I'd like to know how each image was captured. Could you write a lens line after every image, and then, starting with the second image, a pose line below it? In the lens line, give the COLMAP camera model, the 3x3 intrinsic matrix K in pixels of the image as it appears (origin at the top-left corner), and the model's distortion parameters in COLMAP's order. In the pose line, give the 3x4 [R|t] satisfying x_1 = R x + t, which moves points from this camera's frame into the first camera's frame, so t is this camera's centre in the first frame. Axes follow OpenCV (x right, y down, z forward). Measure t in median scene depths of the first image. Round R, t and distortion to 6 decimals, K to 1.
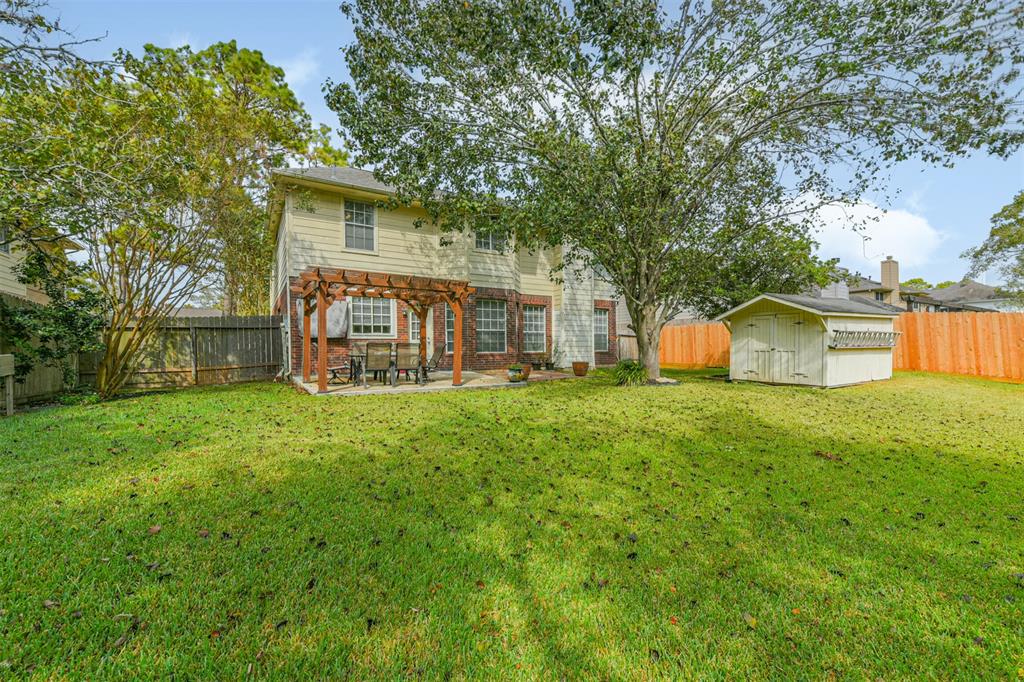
lens RADIAL K [[407.4, 0, 511.3], [0, 407.4, 343.9], [0, 0, 1]] dist [-0.001369, 0.000020]
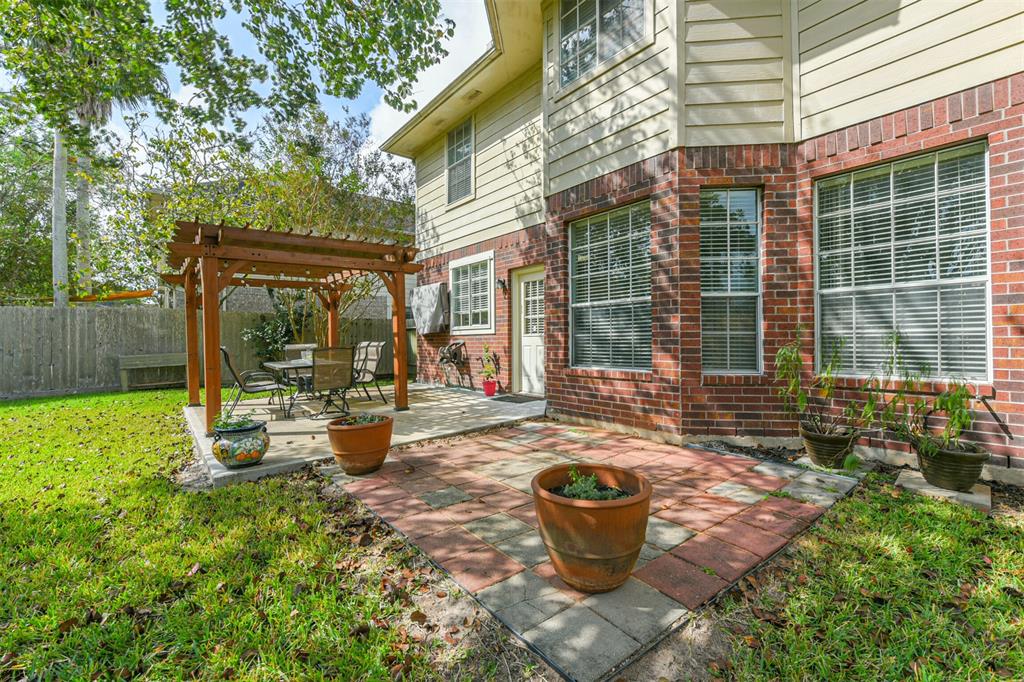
lens RADIAL K [[432.6, 0, 511.3], [0, 432.6, 339.9], [0, 0, 1]] dist [0.007722, 0.000020]
pose [[0.121433, -0.001148, -0.992599, 0.319532], [0.012033, 0.999928, 0.000316, -0.003842], [0.992527, -0.011982, 0.121438, 0.959239]]
